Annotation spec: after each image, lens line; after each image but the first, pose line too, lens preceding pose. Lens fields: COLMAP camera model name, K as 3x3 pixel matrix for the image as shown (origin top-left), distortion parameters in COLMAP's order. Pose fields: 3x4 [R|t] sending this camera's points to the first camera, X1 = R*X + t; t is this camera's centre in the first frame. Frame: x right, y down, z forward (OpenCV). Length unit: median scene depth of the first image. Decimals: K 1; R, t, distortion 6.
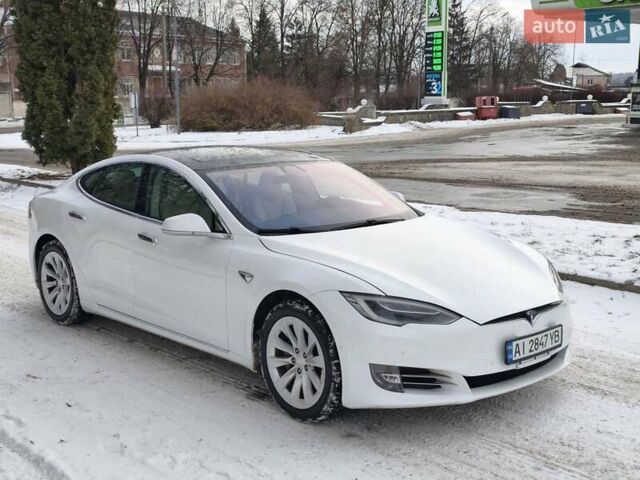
lens RADIAL K [[866.1, 0, 321.3], [0, 866.1, 241.9], [0, 0, 1]] dist [0.043939, 0.000000]
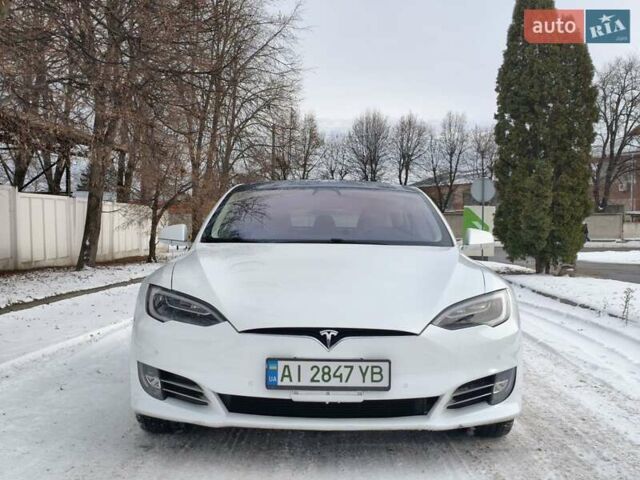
lens RADIAL K [[866.1, 0, 320.4], [0, 866.1, 240.4], [0, 0, 1]] dist [0.043939, 0.000000]
pose [[0.734136, 0.020127, -0.678704, 0.763082], [-0.124584, 0.986584, -0.105503, 0.083648], [0.667475, 0.162009, 0.726795, 0.427550]]
